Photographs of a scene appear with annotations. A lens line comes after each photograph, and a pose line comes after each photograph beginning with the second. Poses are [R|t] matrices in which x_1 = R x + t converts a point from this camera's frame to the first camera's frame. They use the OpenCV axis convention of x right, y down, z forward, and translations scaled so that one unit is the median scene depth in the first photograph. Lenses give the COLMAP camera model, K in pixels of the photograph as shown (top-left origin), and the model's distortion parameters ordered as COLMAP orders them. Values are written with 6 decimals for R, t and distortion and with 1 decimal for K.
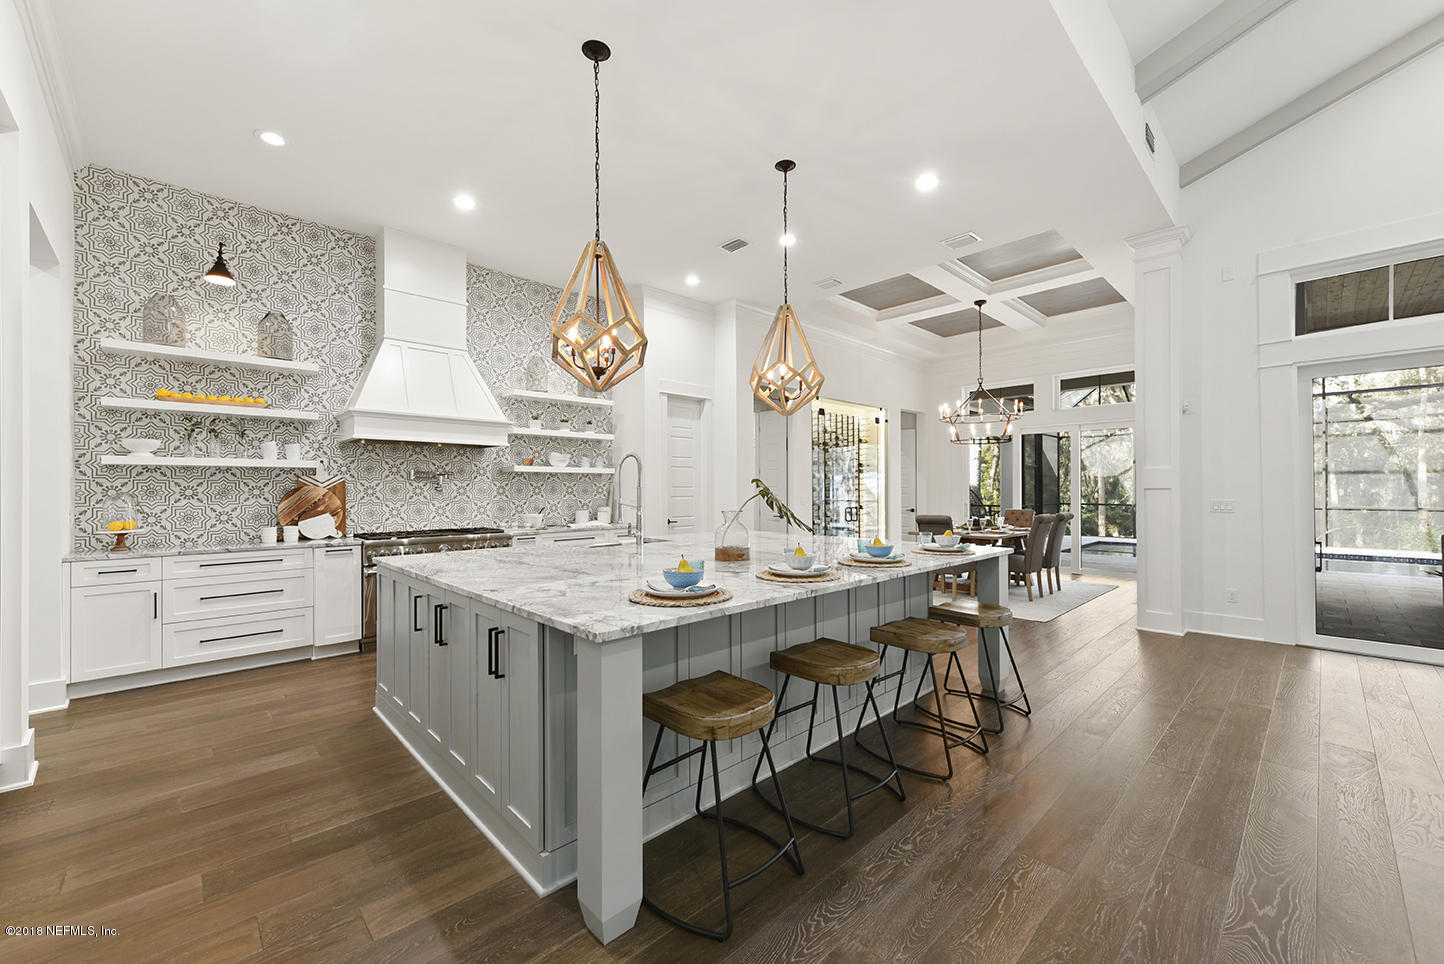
lens RADIAL K [[570.8, 0, 724.5], [0, 570.8, 489.8], [0, 0, 1]] dist [0.006841, 0.000180]
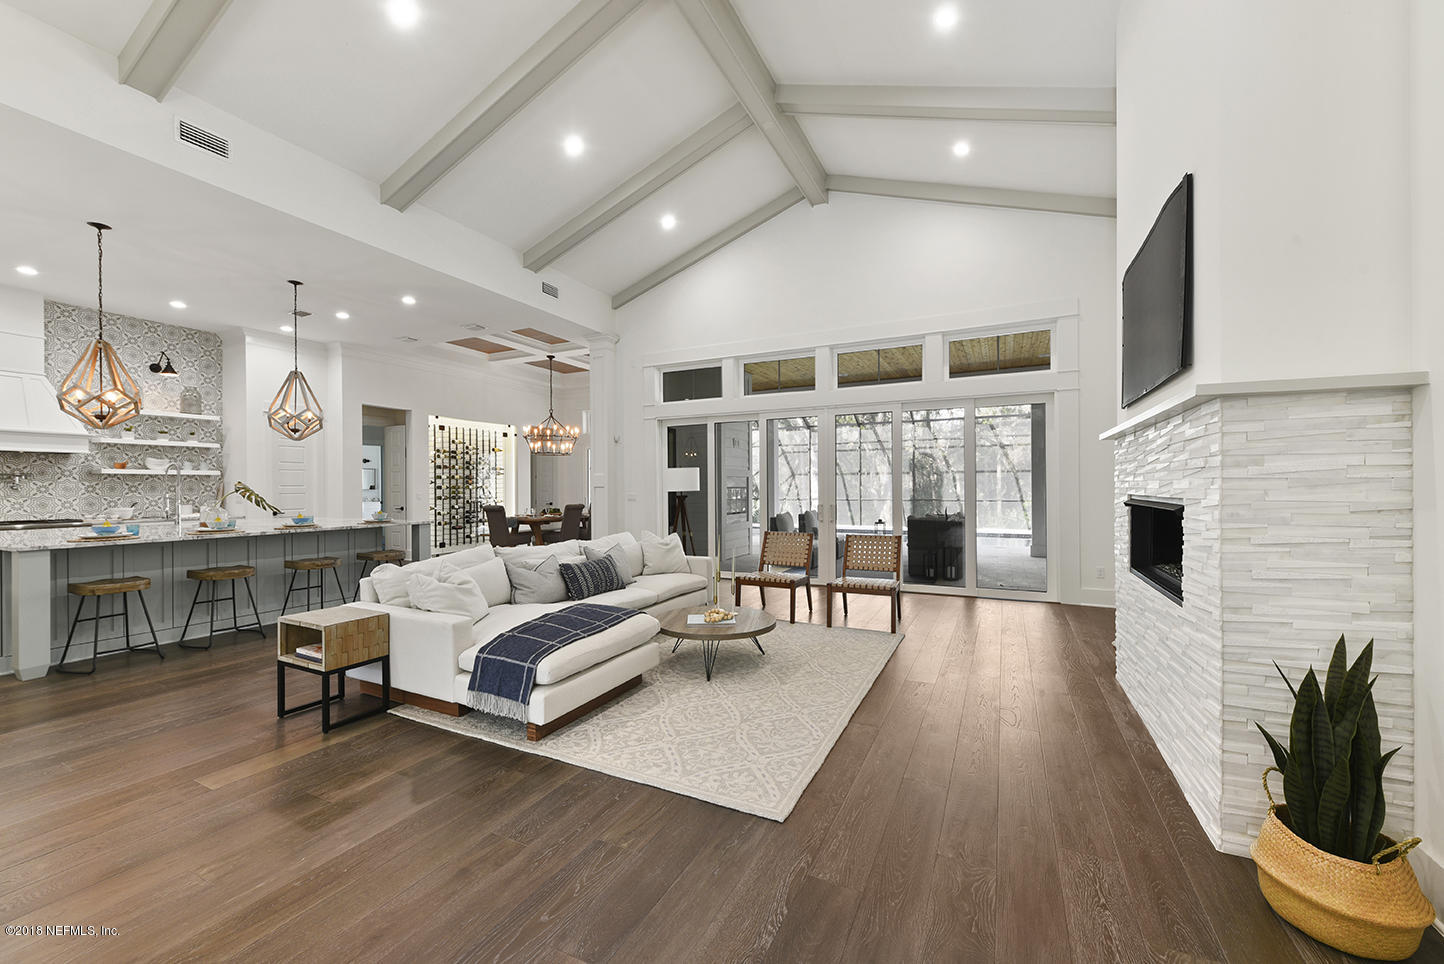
lens RADIAL K [[562.1, 0, 727.5], [0, 562.1, 486.8], [0, 0, 1]] dist [0.001550, -0.000255]
pose [[0.939181, -0.001025, 0.343421, 0.487901], [0.001484, 0.999998, -0.001075, 0.000147], [-0.343419, 0.001519, 0.939181, -0.611125]]
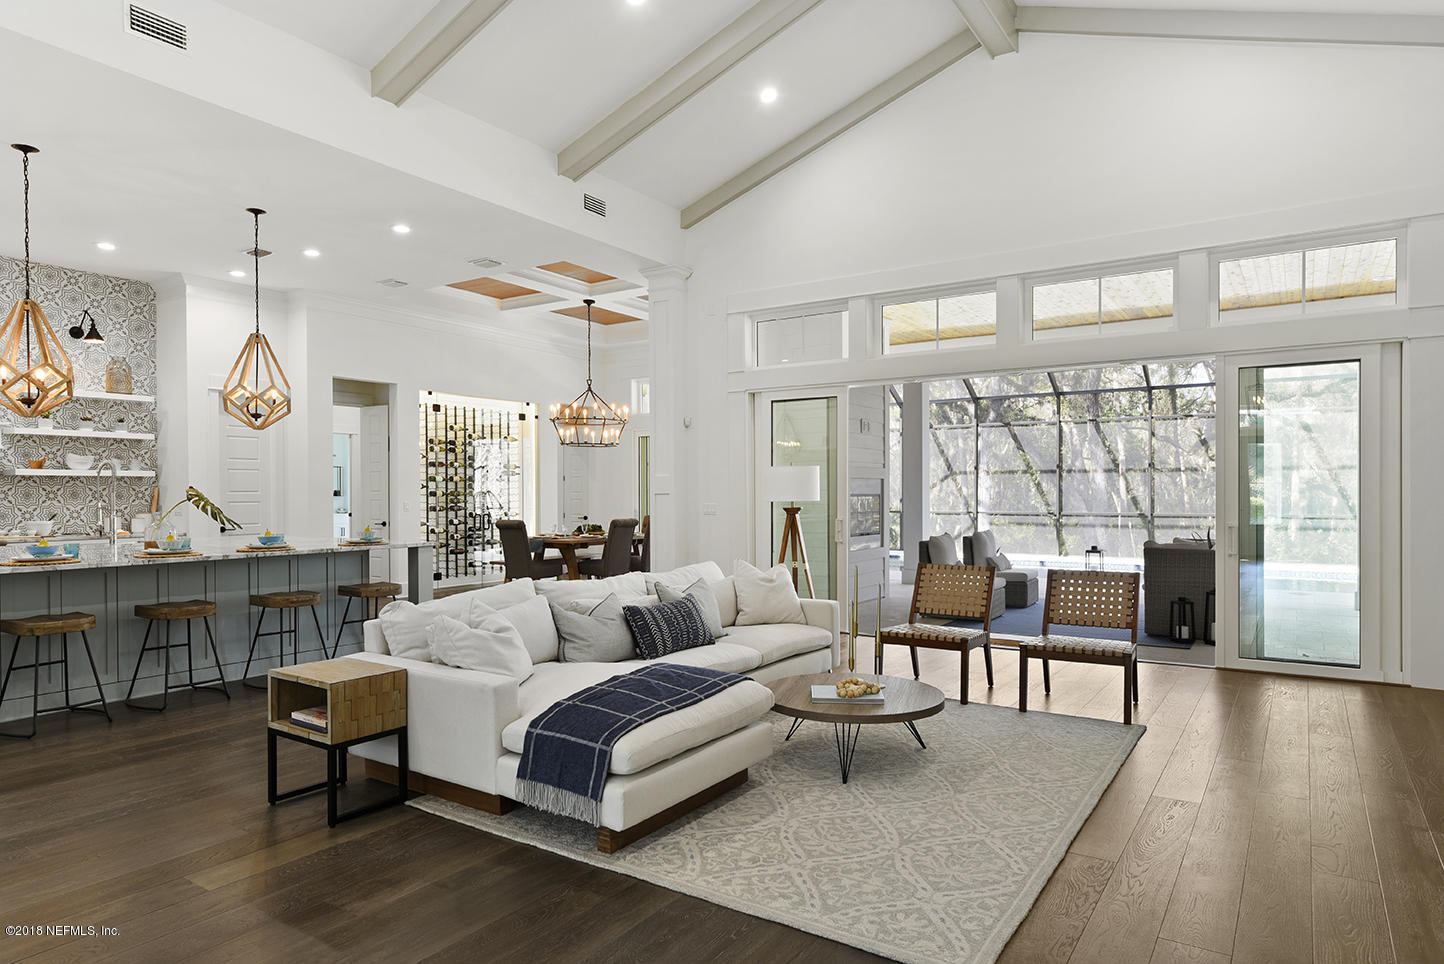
lens RADIAL K [[868.5, 0, 724.9], [0, 868.5, 498.6], [0, 0, 1]] dist [-0.000372, 0.001964]
pose [[0.975894, -0.001048, 0.218243, 0.451208], [-0.000303, 0.999981, 0.006156, -0.002656], [-0.218246, -0.006074, 0.975875, -0.633609]]
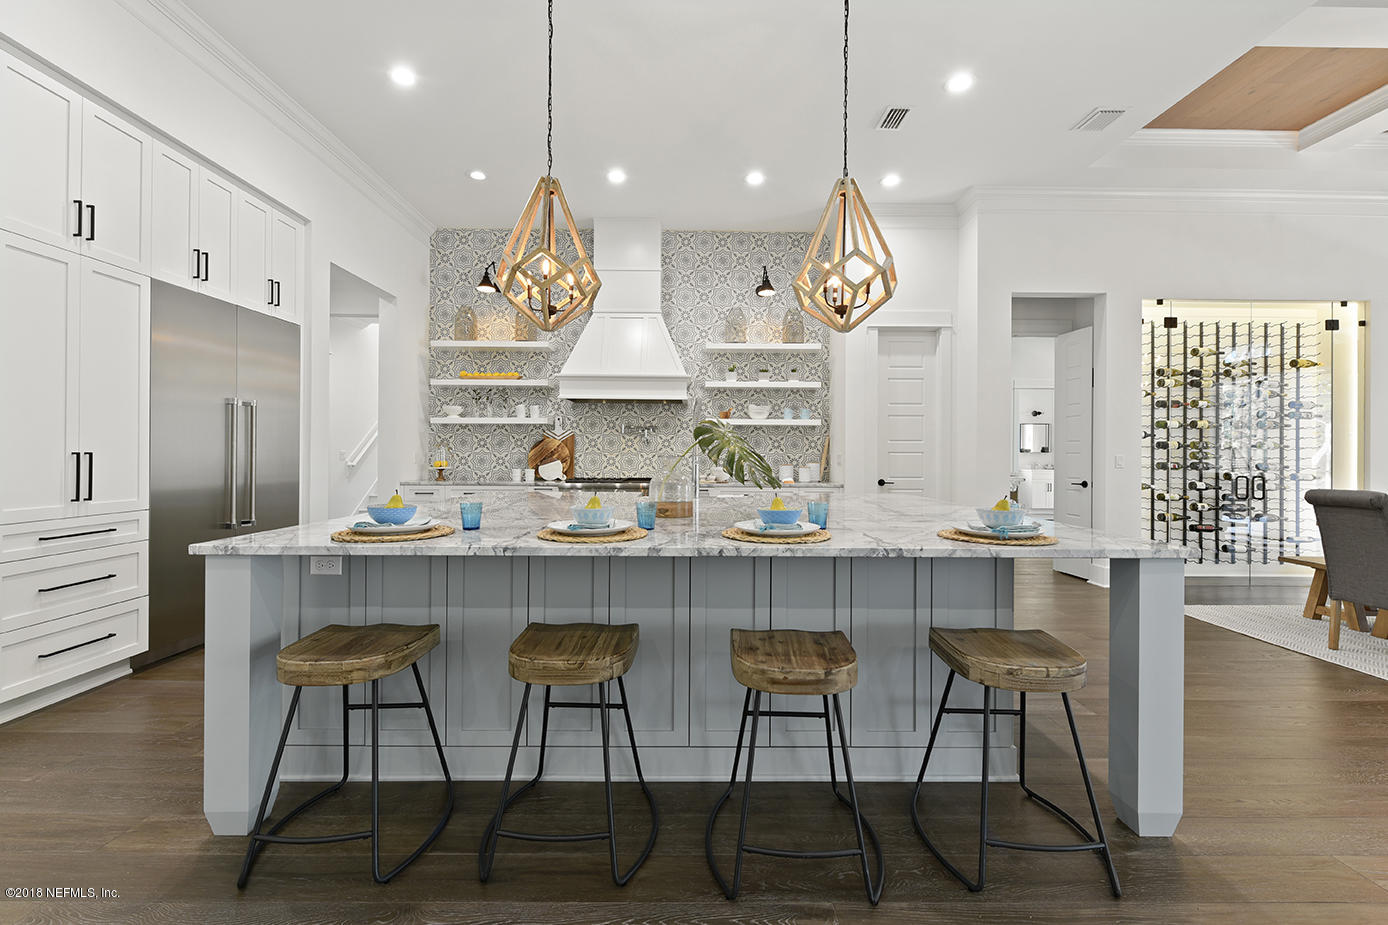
lens RADIAL K [[592.2, 0, 697.3], [0, 592.2, 453.6], [0, 0, 1]] dist [0.000572, -0.000927]
pose [[0.726140, 0.008317, -0.687496, 0.346195], [-0.008842, 0.999957, 0.002758, 0.017017], [0.687490, 0.004076, 0.726183, 0.230493]]
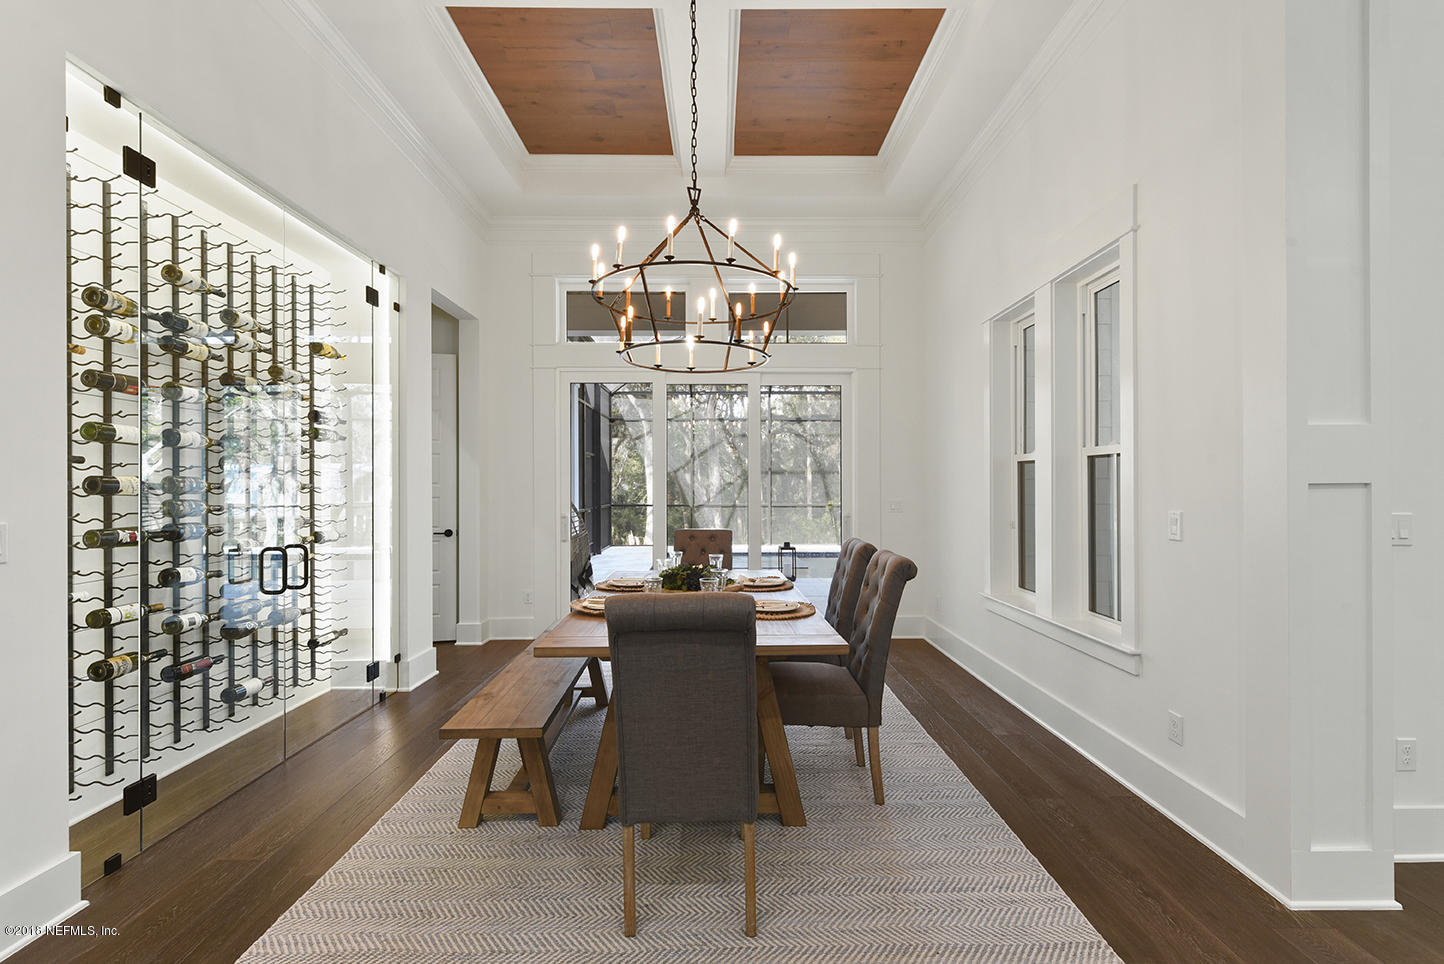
lens RADIAL K [[639.6, 0, 729.1], [0, 639.6, 481.1], [0, 0, 1]] dist [-0.000100, -0.000059]
pose [[0.681885, 0.009990, 0.731391, 0.204831], [0.000588, 0.999899, -0.014206, 0.002403], [-0.731459, 0.010117, 0.681810, 0.906105]]
